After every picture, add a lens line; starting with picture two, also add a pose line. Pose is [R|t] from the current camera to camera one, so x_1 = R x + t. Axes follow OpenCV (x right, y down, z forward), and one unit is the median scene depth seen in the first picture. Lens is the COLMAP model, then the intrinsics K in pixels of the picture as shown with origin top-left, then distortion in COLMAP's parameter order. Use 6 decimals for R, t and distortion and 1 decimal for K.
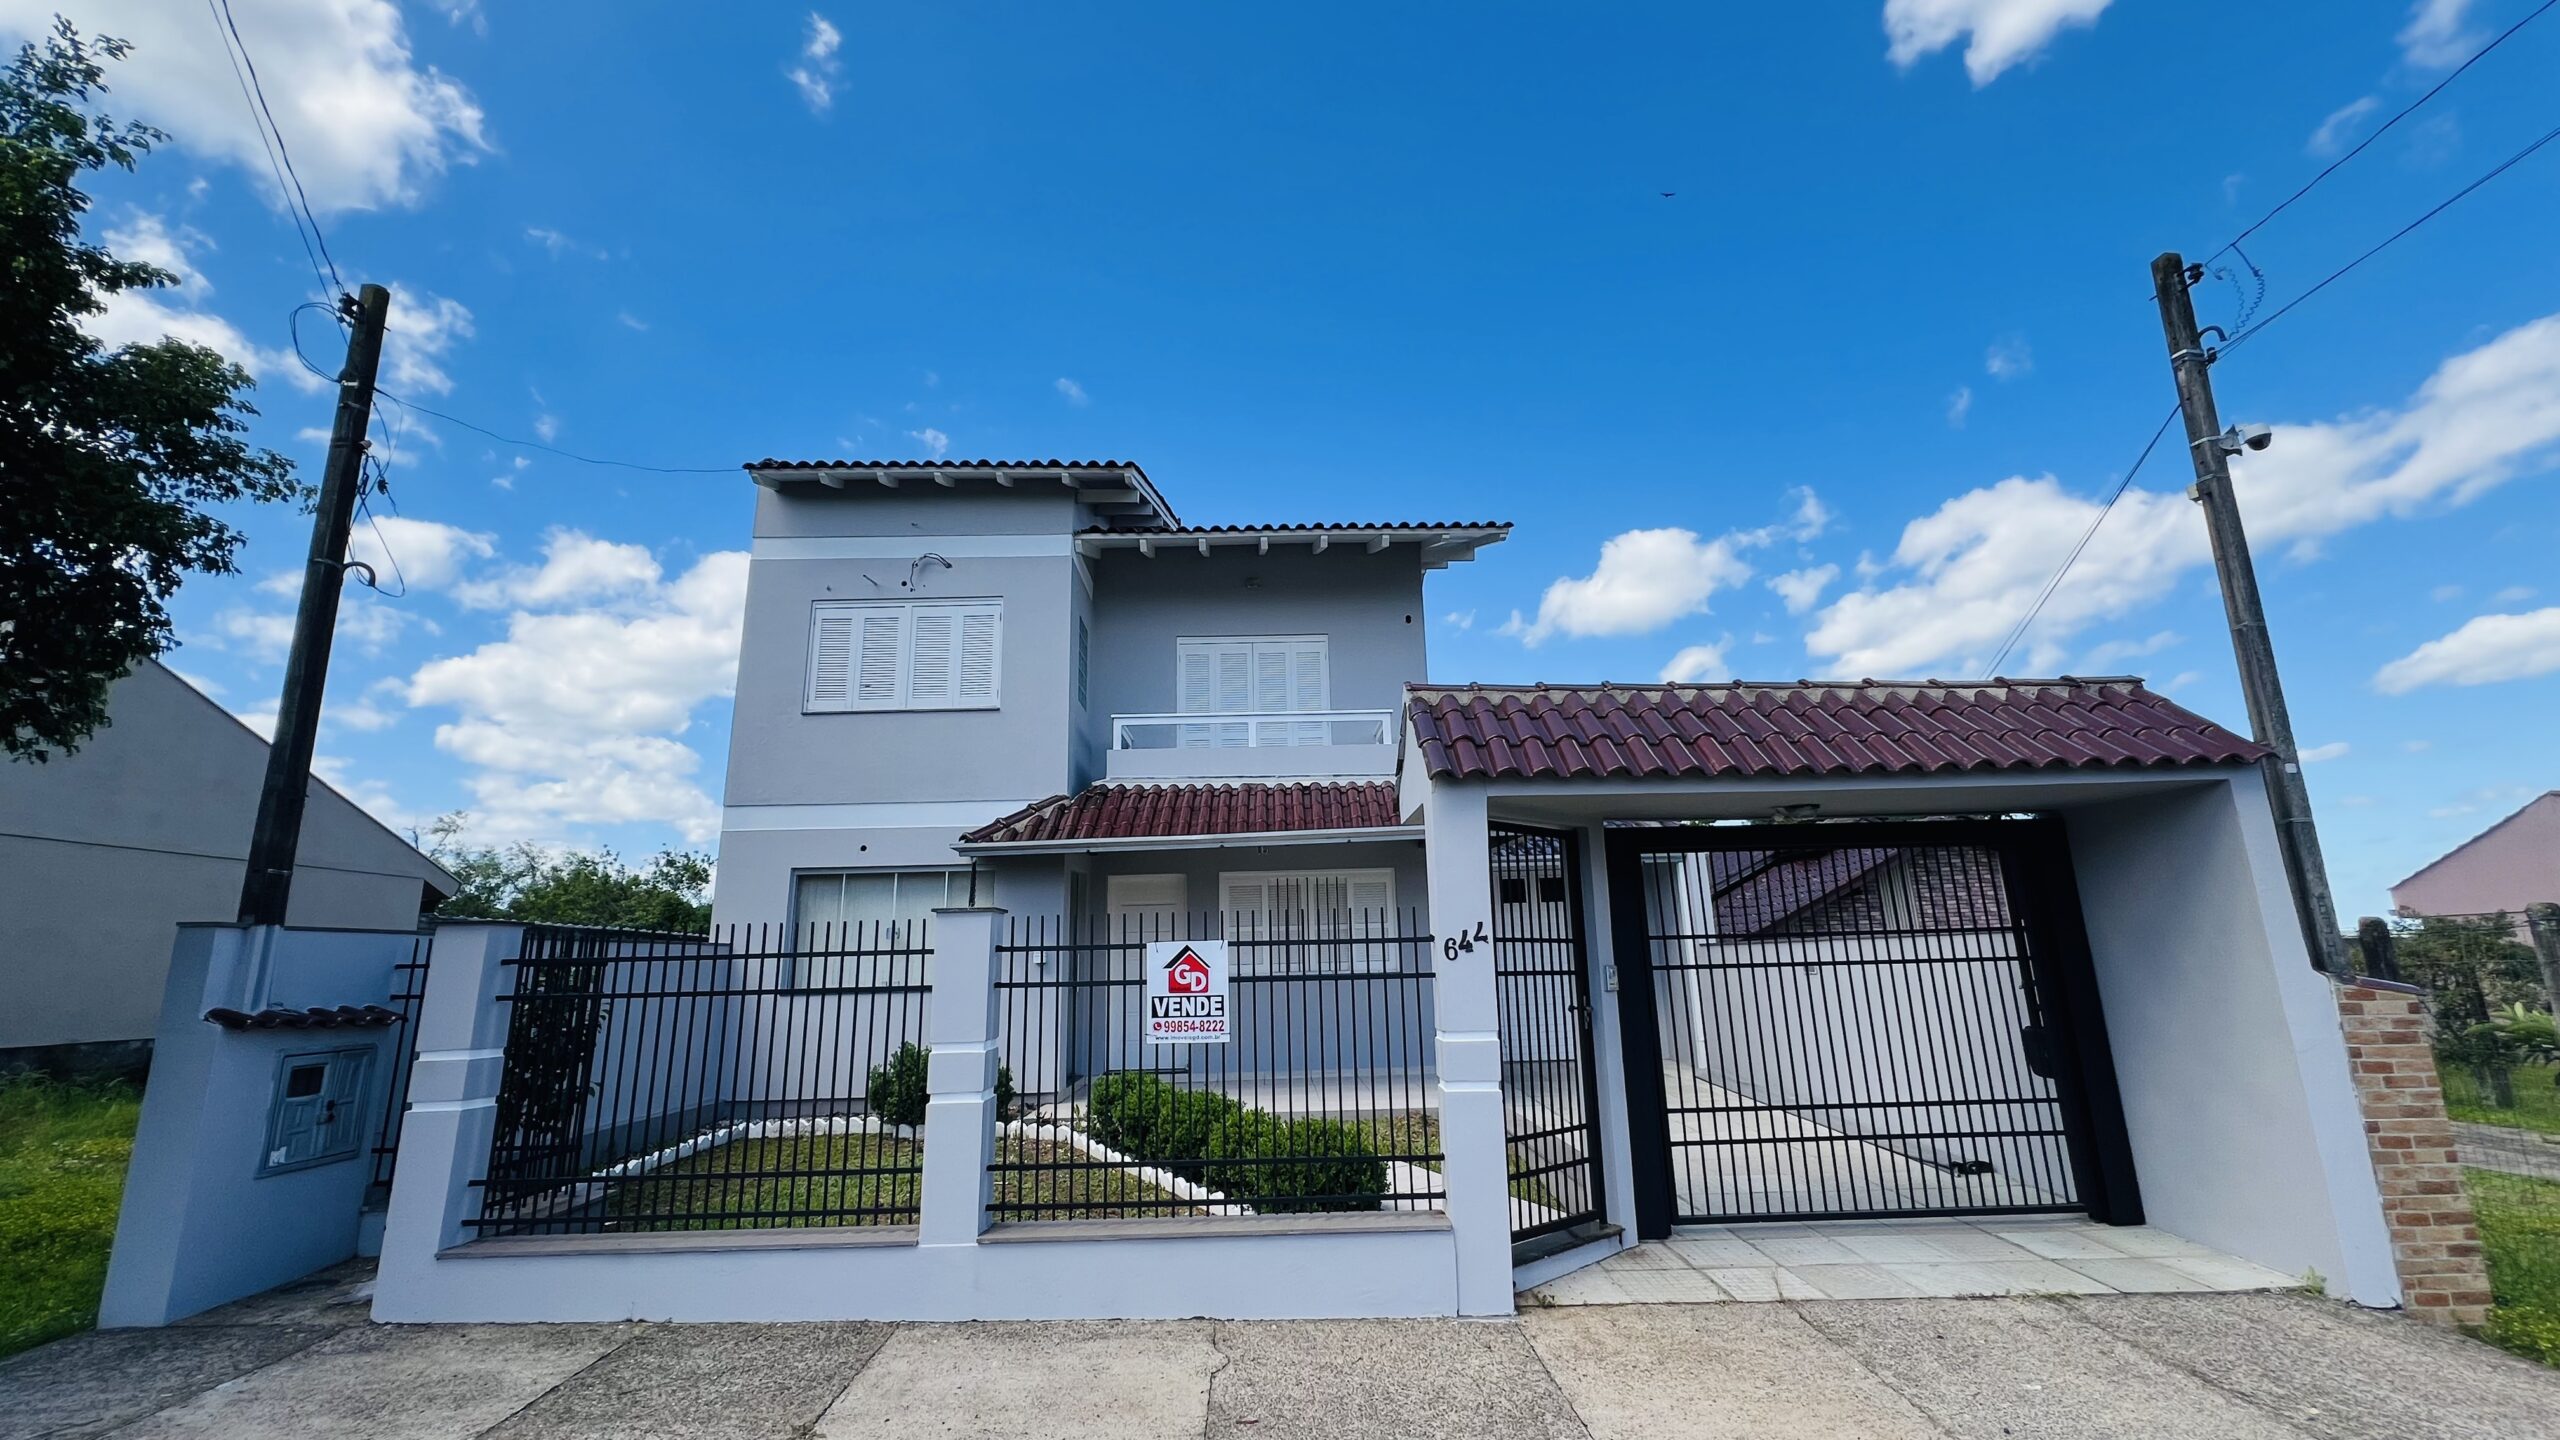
lens RADIAL K [[1024.1, 0, 1280.0], [0, 1024.1, 720.0], [0, 0, 1]] dist [-0.006392, 0.000619]
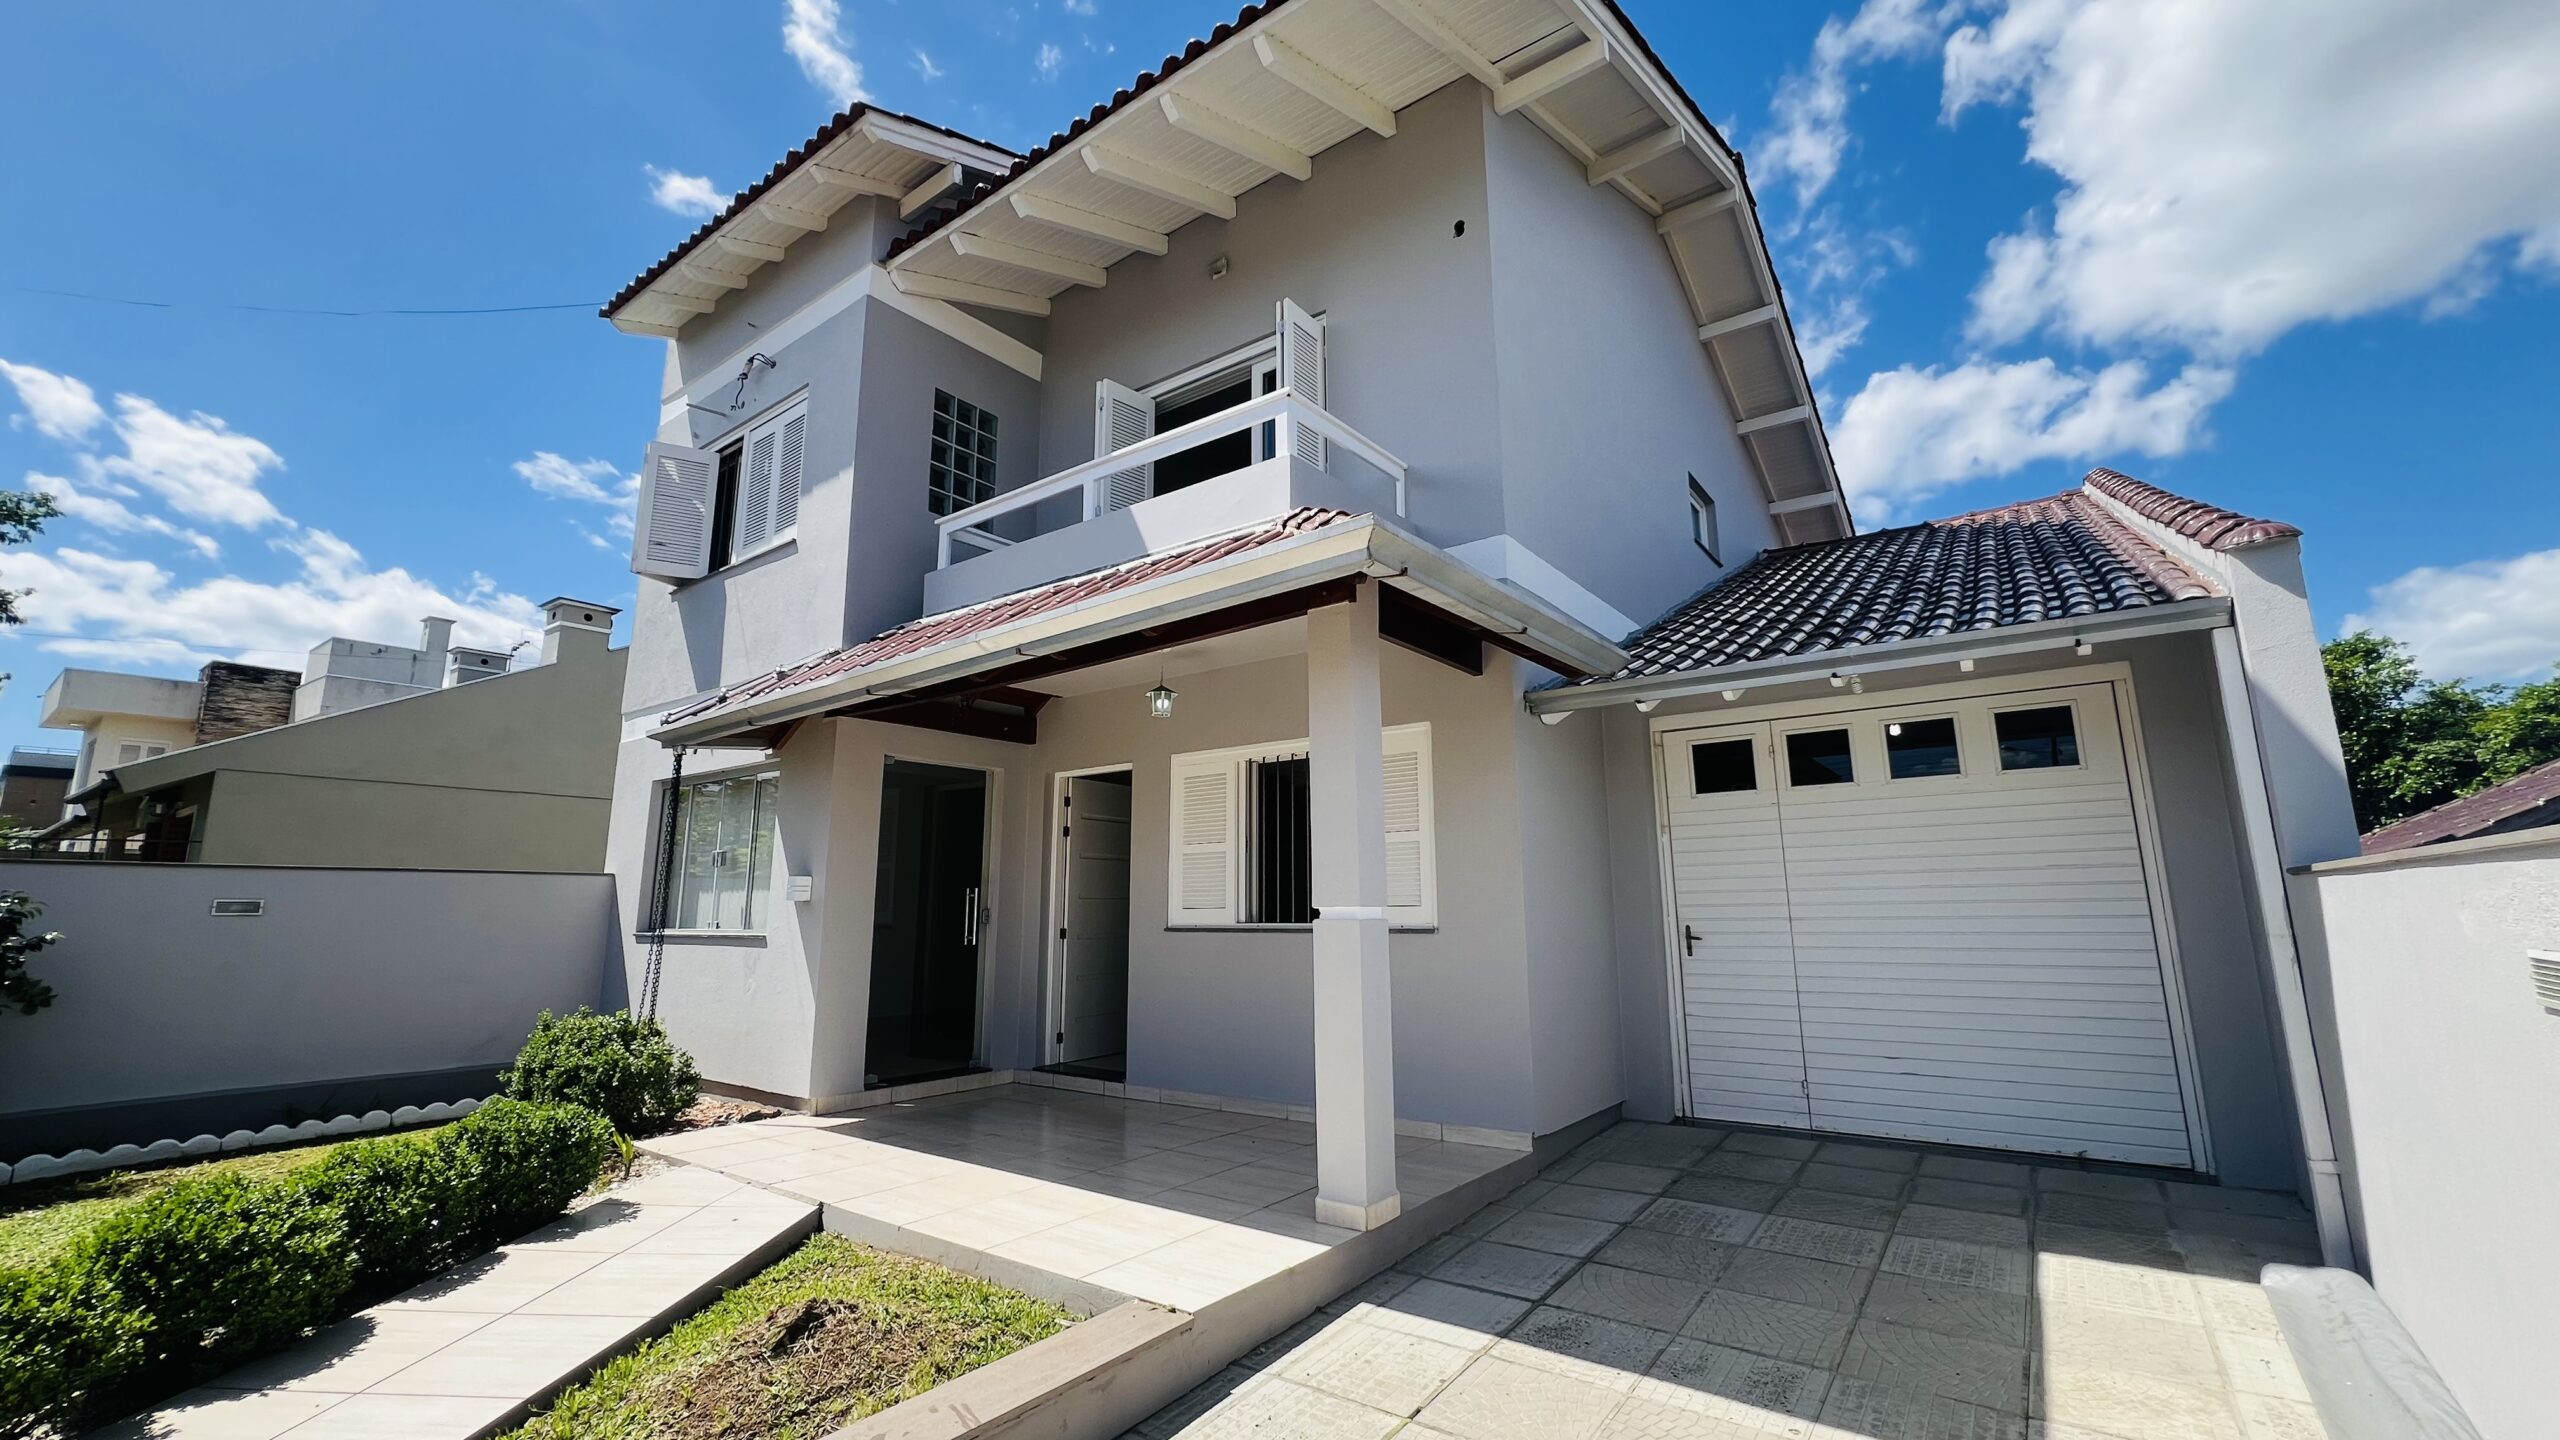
lens RADIAL K [[1021.1, 0, 1280.0], [0, 1021.1, 720.0], [0, 0, 1]] dist [-0.006885, 0.000013]
pose [[0.788831, -0.094429, -0.607313, 0.700033], [0.130450, 0.991337, 0.015302, 0.252748], [0.600606, -0.091294, 0.794316, 1.119890]]
